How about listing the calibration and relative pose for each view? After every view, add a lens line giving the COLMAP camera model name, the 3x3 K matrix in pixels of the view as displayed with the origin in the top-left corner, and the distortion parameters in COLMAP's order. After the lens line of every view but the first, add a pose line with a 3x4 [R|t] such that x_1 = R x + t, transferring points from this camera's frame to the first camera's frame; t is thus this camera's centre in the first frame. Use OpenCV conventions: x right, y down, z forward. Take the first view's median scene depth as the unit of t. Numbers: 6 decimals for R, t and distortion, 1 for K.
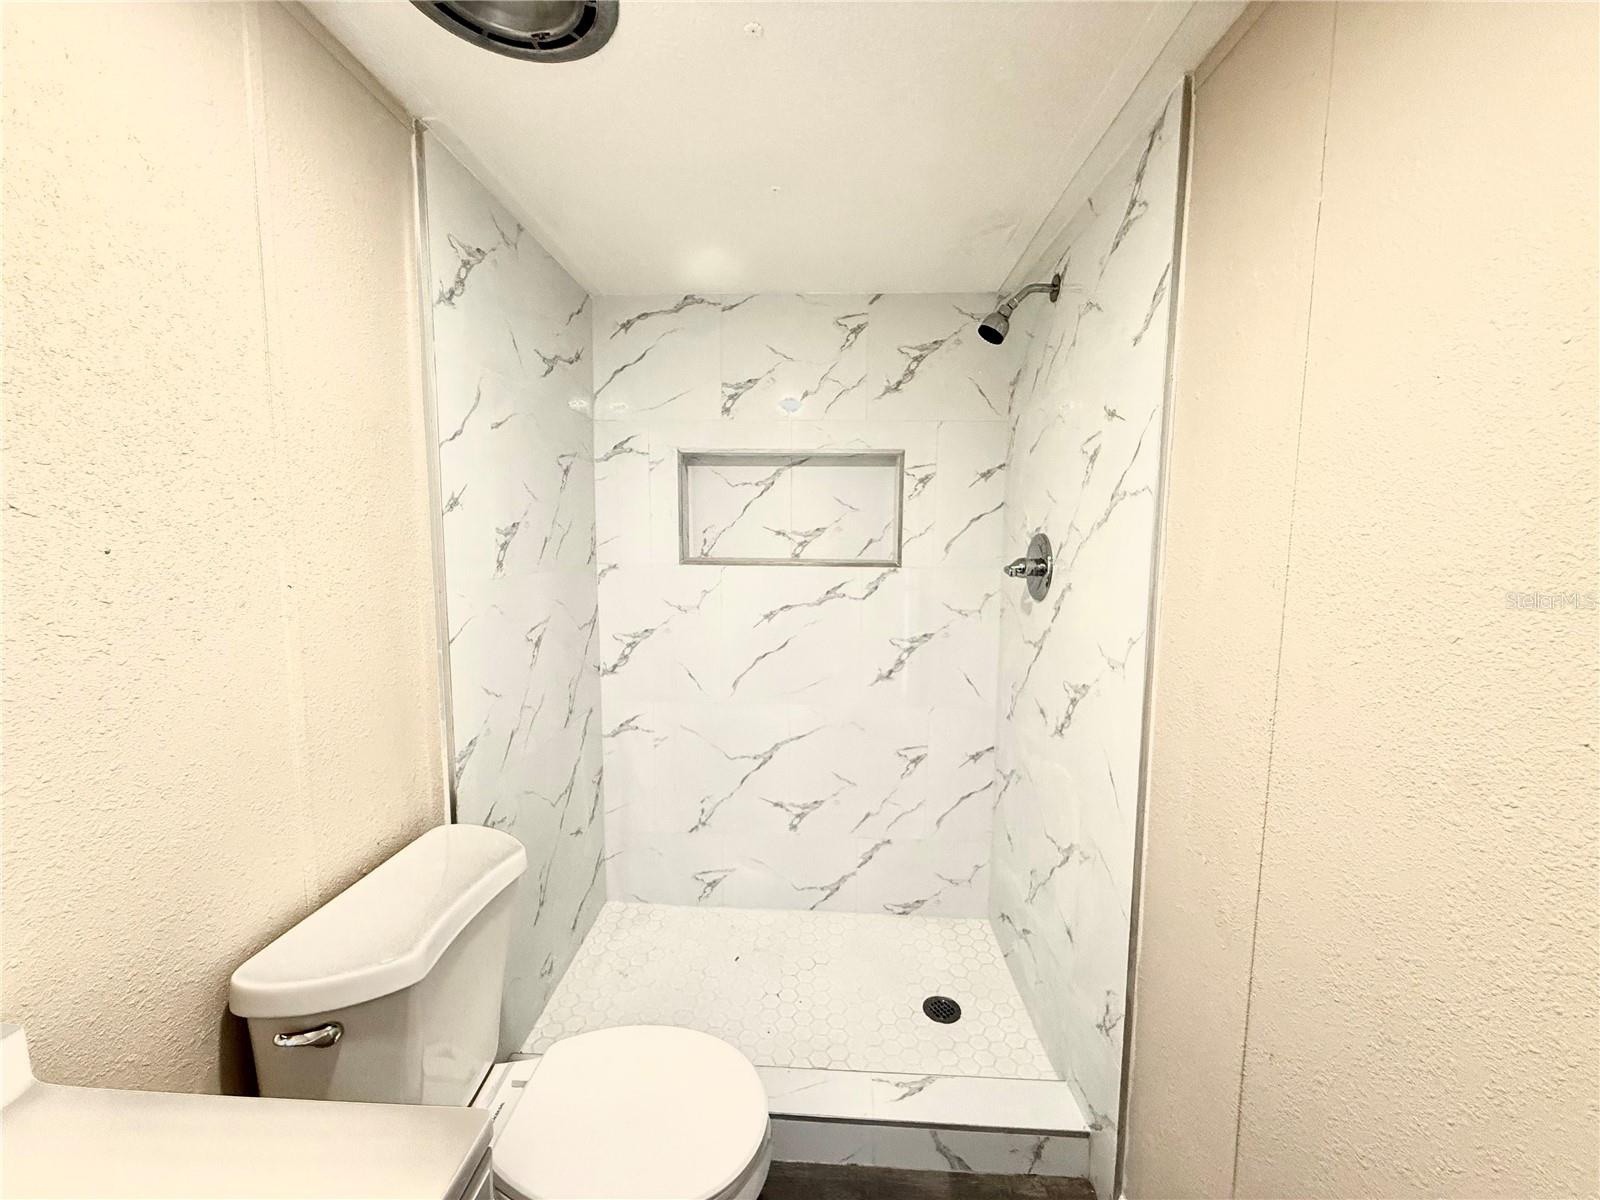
lens RADIAL K [[638.5, 0, 805.0], [0, 638.5, 603.3], [0, 0, 1]] dist [0.001626, -0.001431]
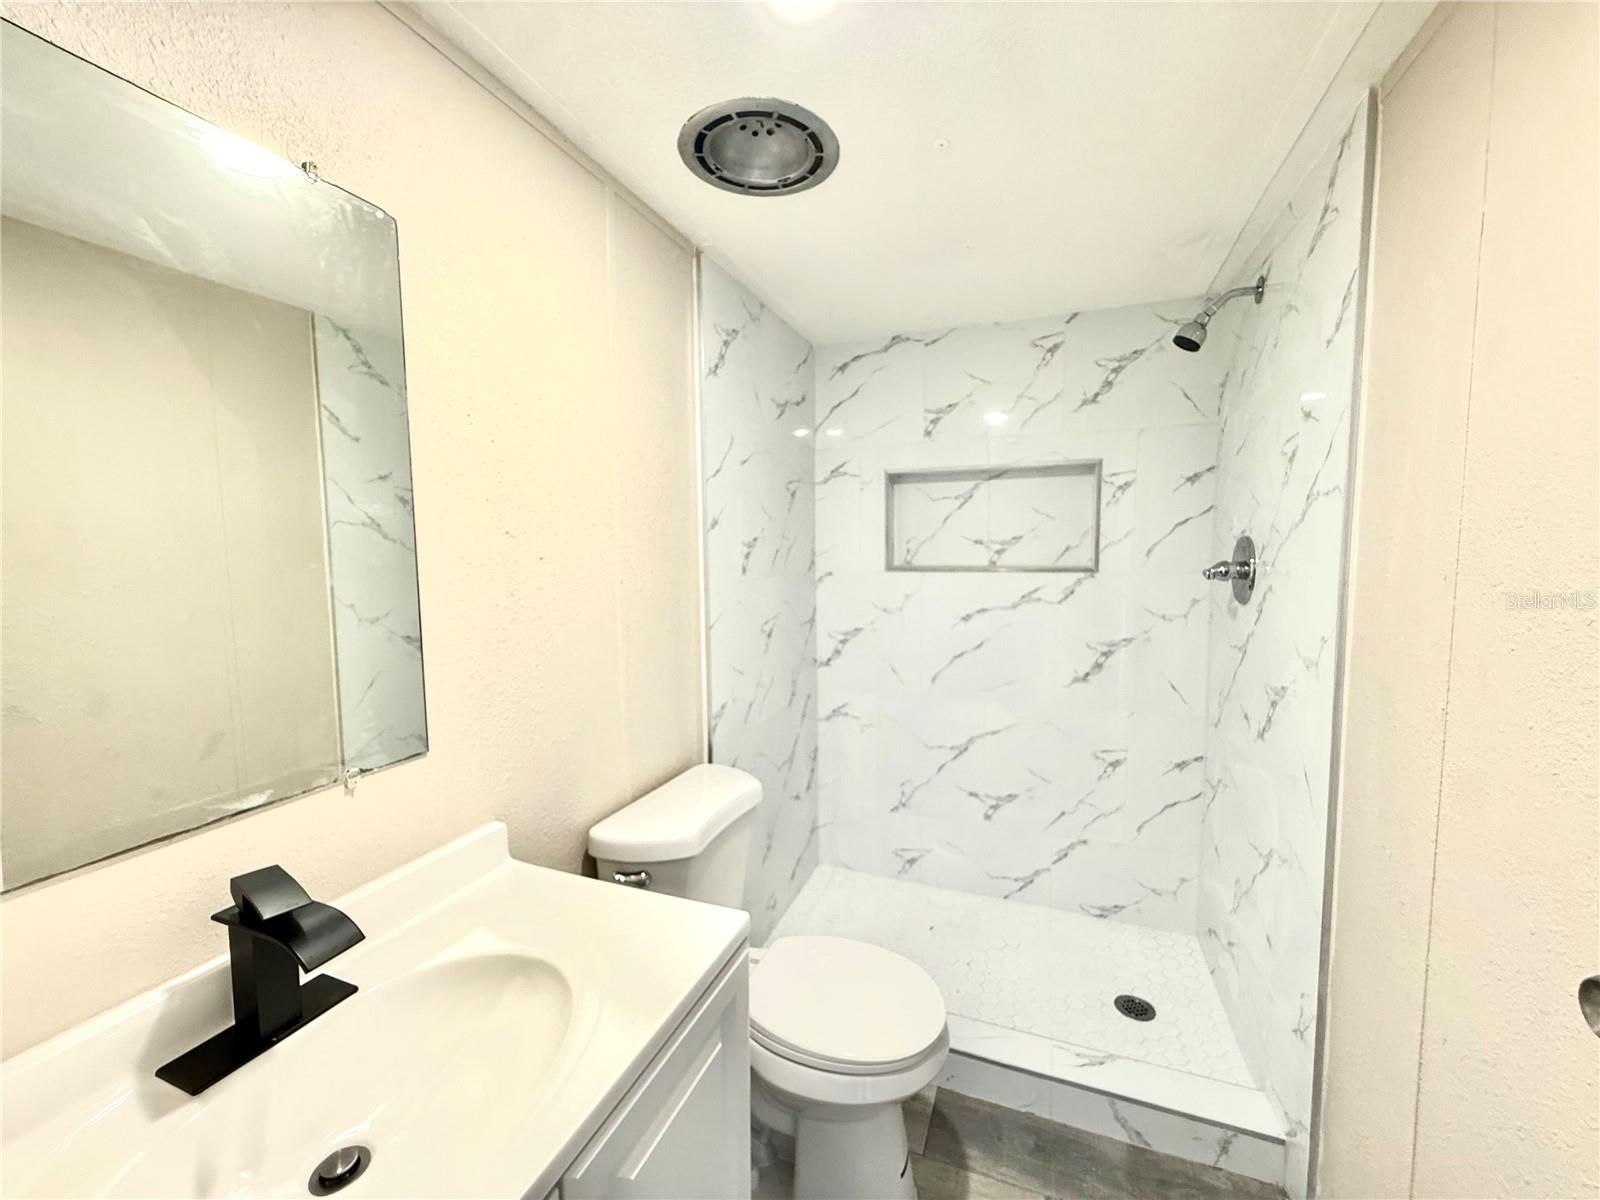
lens RADIAL K [[638.5, 0, 802.6], [0, 638.5, 586.8], [0, 0, 1]] dist [0.001626, -0.001431]
pose [[0.945396, 0.001862, -0.325918, 0.051105], [-0.016864, 0.998924, -0.043211, 0.026440], [0.325487, 0.046348, 0.944410, -0.172664]]
